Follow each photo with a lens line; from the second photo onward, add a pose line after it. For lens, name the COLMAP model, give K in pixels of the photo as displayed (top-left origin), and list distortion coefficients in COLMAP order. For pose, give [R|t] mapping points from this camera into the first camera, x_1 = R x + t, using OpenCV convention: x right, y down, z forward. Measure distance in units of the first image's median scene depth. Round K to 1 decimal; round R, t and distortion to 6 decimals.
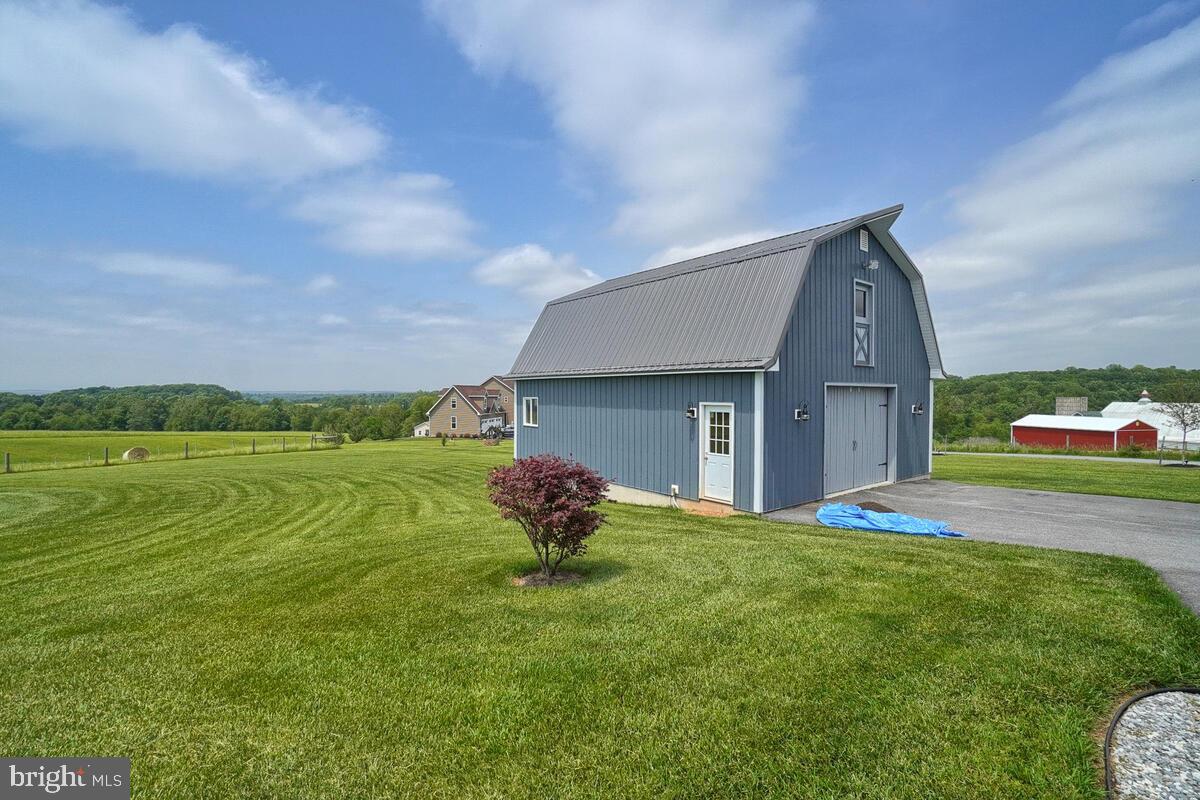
lens RADIAL K [[521.1, 0, 597.0], [0, 521.1, 394.9], [0, 0, 1]] dist [-0.001750, 0.000134]
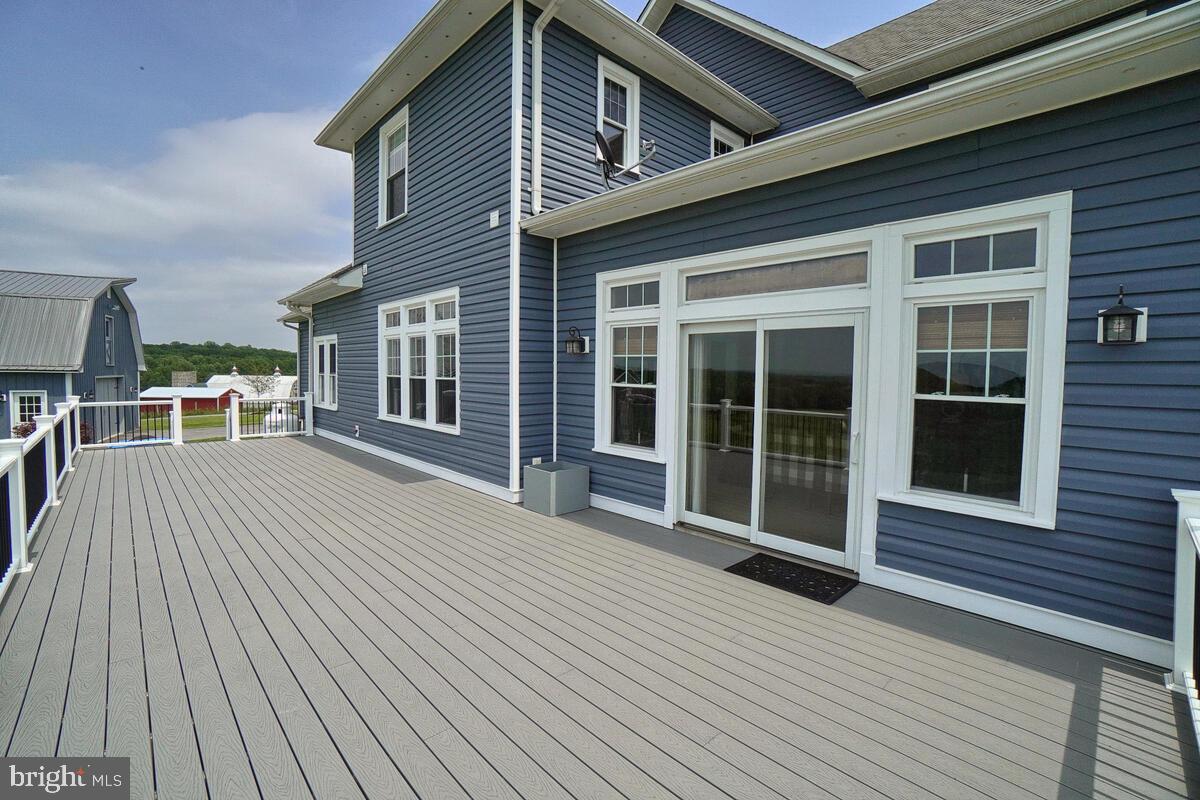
lens RADIAL K [[521.1, 0, 597.0], [0, 521.1, 394.9], [0, 0, 1]] dist [-0.001750, 0.000134]
pose [[0.147295, -0.044937, 0.988071, -0.153048], [-0.010921, 0.998833, 0.047054, -0.009250], [-0.989032, -0.017721, 0.146632, -0.135264]]
